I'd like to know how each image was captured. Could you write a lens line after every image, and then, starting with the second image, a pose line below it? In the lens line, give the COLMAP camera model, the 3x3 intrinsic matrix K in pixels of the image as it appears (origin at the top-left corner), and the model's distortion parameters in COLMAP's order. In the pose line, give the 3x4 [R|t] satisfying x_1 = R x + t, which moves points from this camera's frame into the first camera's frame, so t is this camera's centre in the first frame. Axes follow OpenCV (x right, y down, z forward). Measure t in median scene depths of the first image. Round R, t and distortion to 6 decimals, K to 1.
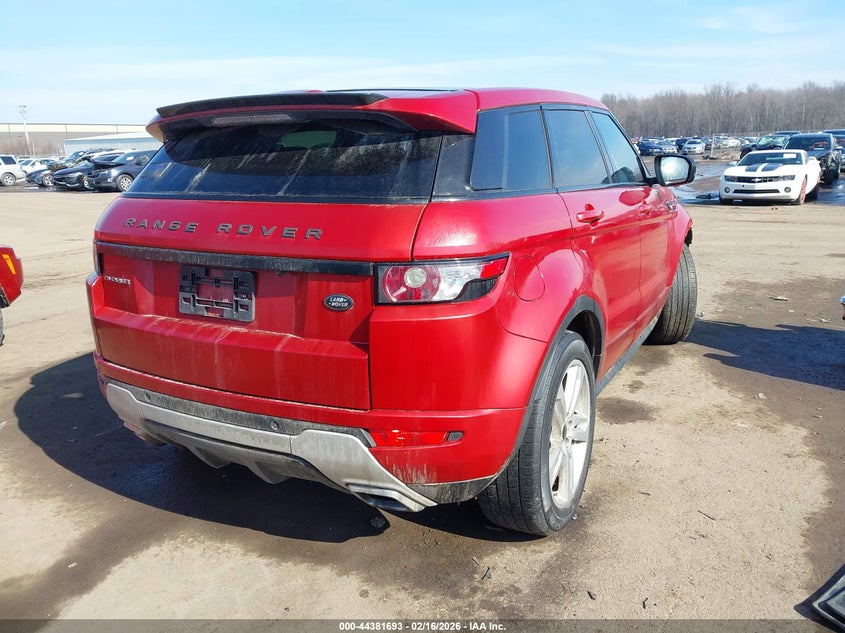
lens RADIAL K [[663.5, 0, 420.7], [0, 663.5, 311.0], [0, 0, 1]] dist [0.033576, -0.003864]
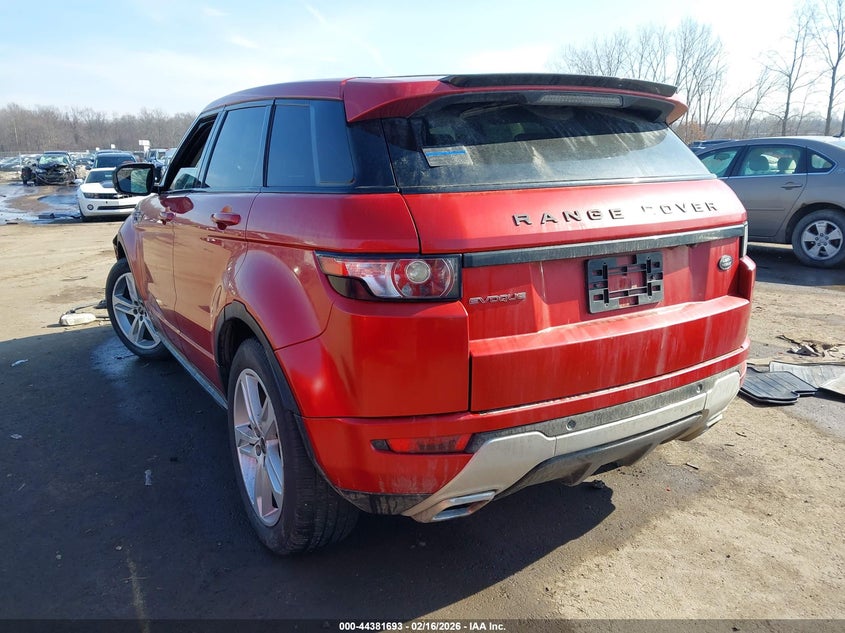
lens RADIAL K [[663.5, 0, 419.0], [0, 663.5, 318.8], [0, 0, 1]] dist [0.033576, -0.003864]
pose [[0.491271, -0.189729, 0.850091, -0.300799], [0.206826, 0.973483, 0.097743, -0.030681], [-0.846094, 0.127802, 0.517485, 0.181867]]
